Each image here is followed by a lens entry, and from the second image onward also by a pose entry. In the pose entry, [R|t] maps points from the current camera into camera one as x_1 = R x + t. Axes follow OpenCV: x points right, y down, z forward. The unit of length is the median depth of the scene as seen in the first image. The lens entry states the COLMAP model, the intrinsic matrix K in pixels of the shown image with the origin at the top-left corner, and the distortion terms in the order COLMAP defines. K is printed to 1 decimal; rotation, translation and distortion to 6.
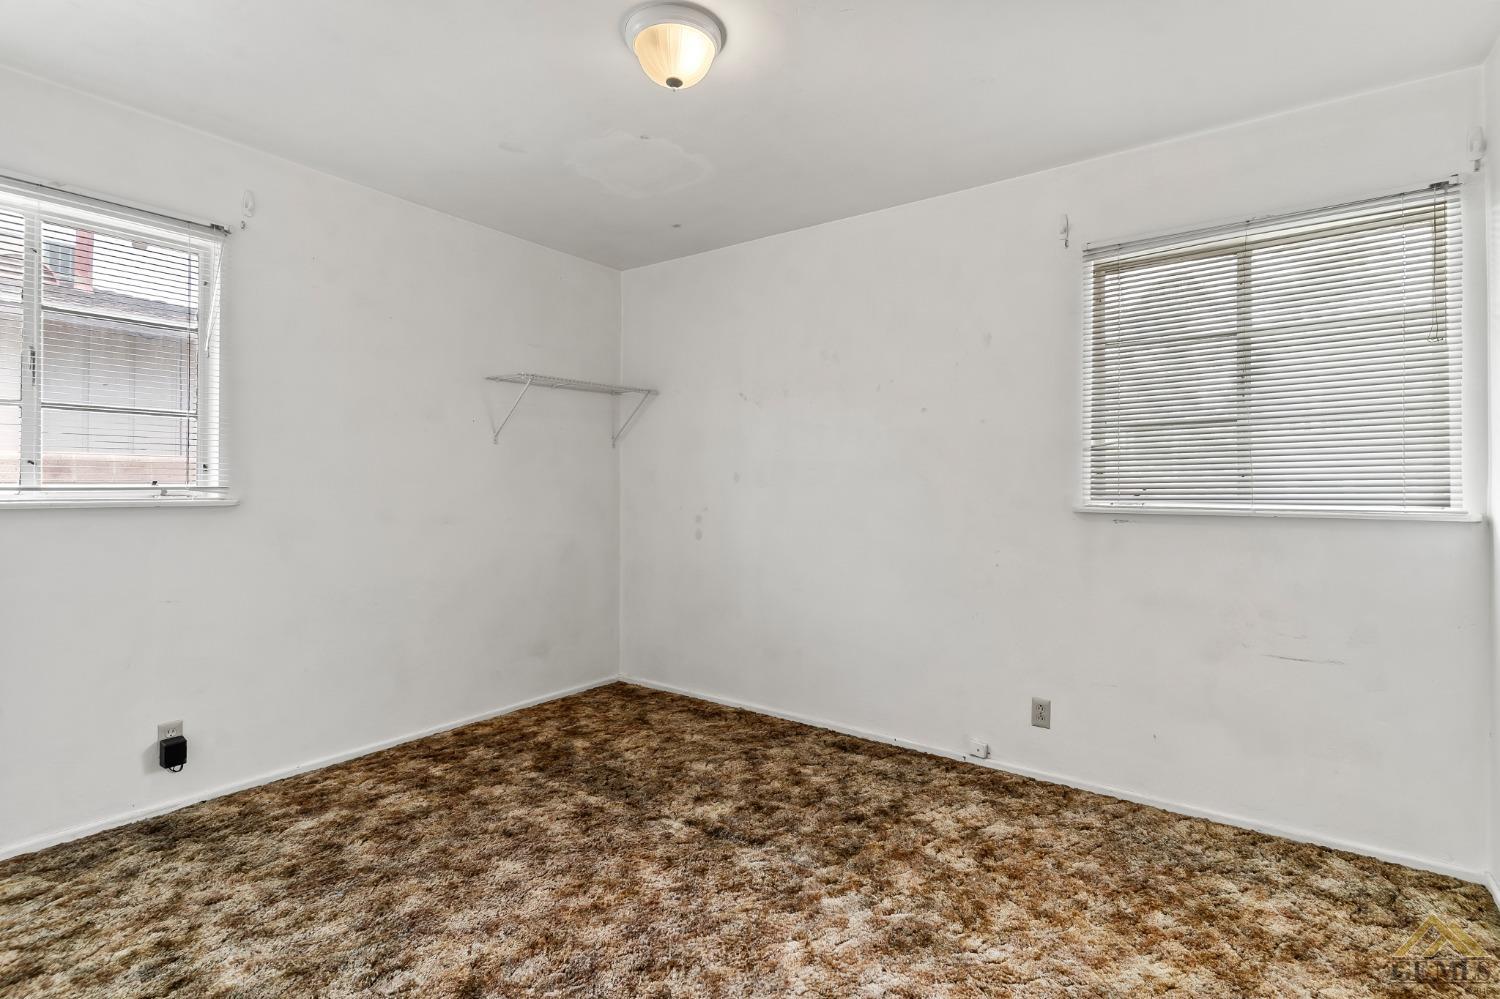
lens RADIAL K [[717.9, 0, 752.7], [0, 717.9, 482.0], [0, 0, 1]] dist [0.000241, 0.000188]
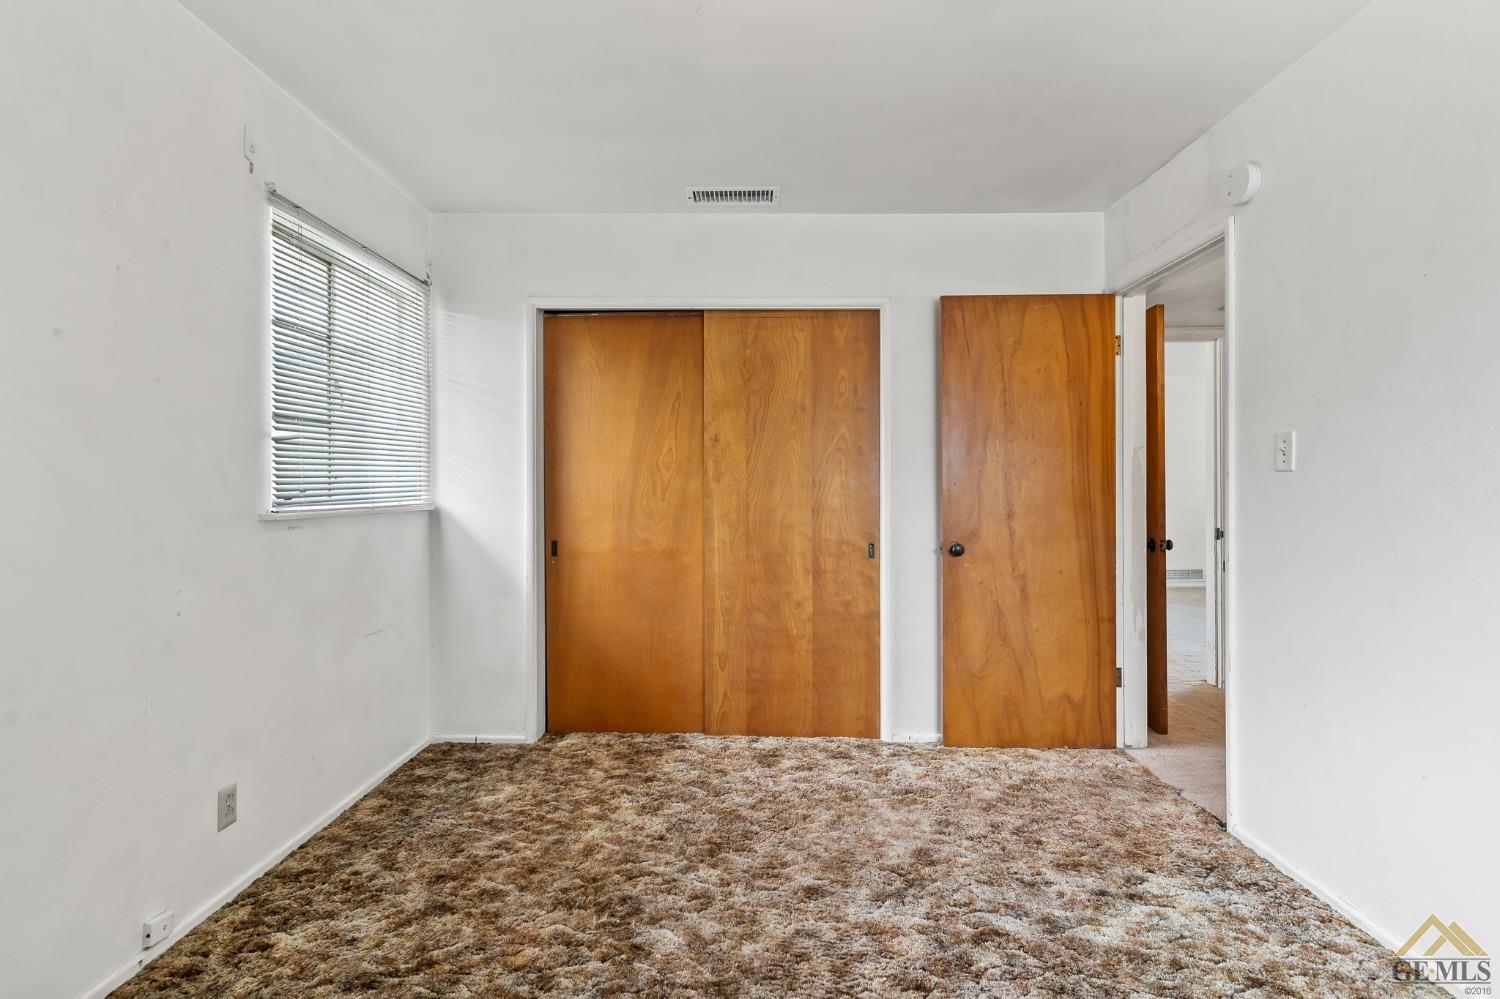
lens RADIAL K [[717.9, 0, 752.7], [0, 717.9, 482.0], [0, 0, 1]] dist [0.000241, 0.000188]
pose [[-0.577958, -0.001670, 0.816065, -0.531872], [-0.007516, 0.999966, -0.003276, -0.001206], [-0.816032, -0.008027, -0.577951, 1.094943]]
